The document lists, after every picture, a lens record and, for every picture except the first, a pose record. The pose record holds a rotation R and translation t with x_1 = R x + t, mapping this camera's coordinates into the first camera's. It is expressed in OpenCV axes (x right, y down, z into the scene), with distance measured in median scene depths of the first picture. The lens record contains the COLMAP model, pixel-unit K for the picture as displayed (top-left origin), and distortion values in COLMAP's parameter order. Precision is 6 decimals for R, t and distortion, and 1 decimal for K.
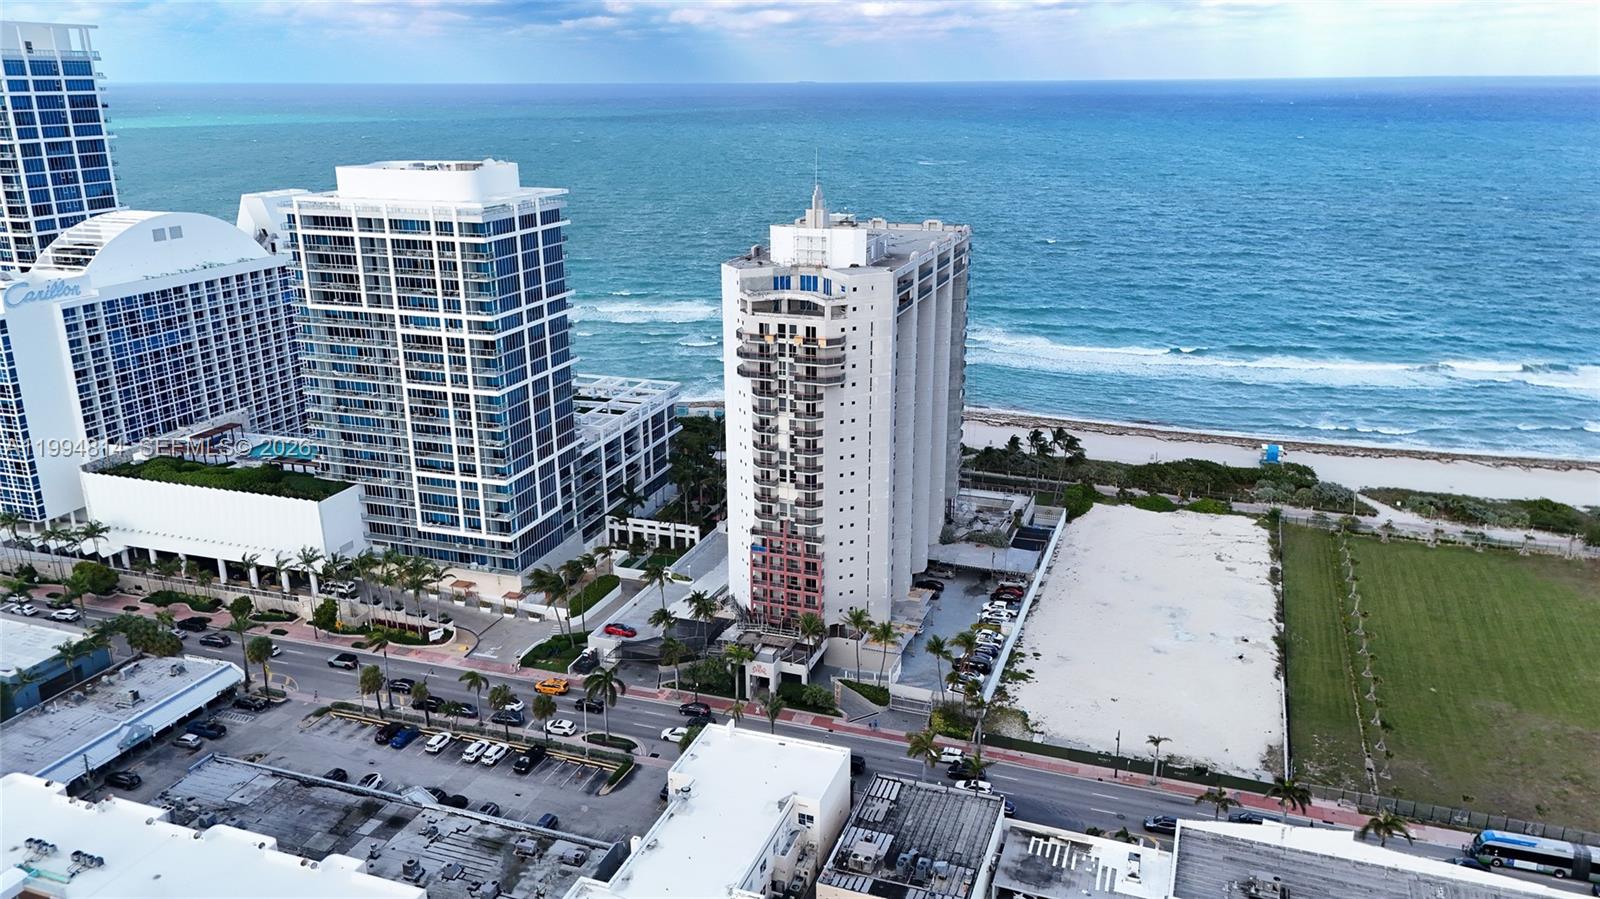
lens RADIAL K [[1171.7, 0, 801.8], [0, 1171.7, 446.0], [0, 0, 1]] dist [0.062467, -0.039493]
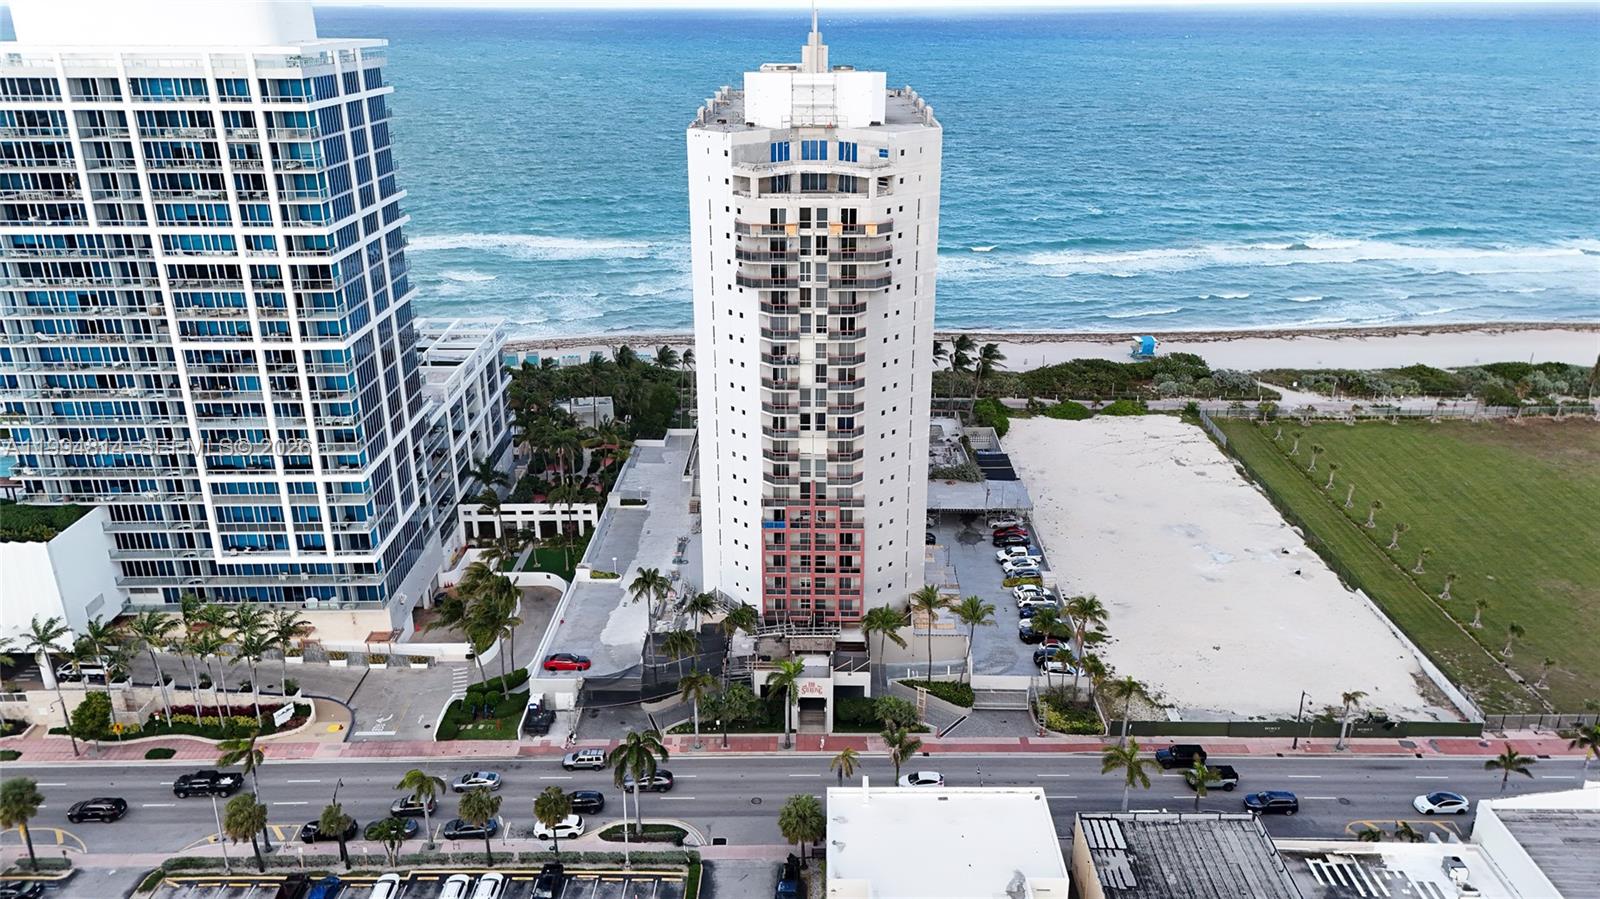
lens RADIAL K [[1171.7, 0, 795.6], [0, 1171.7, 452.3], [0, 0, 1]] dist [0.062467, -0.039493]
pose [[0.946632, -0.115074, 0.301075, -0.223647], [0.096696, 0.992461, 0.075302, -0.010217], [-0.307471, -0.042171, 0.950623, 0.283782]]
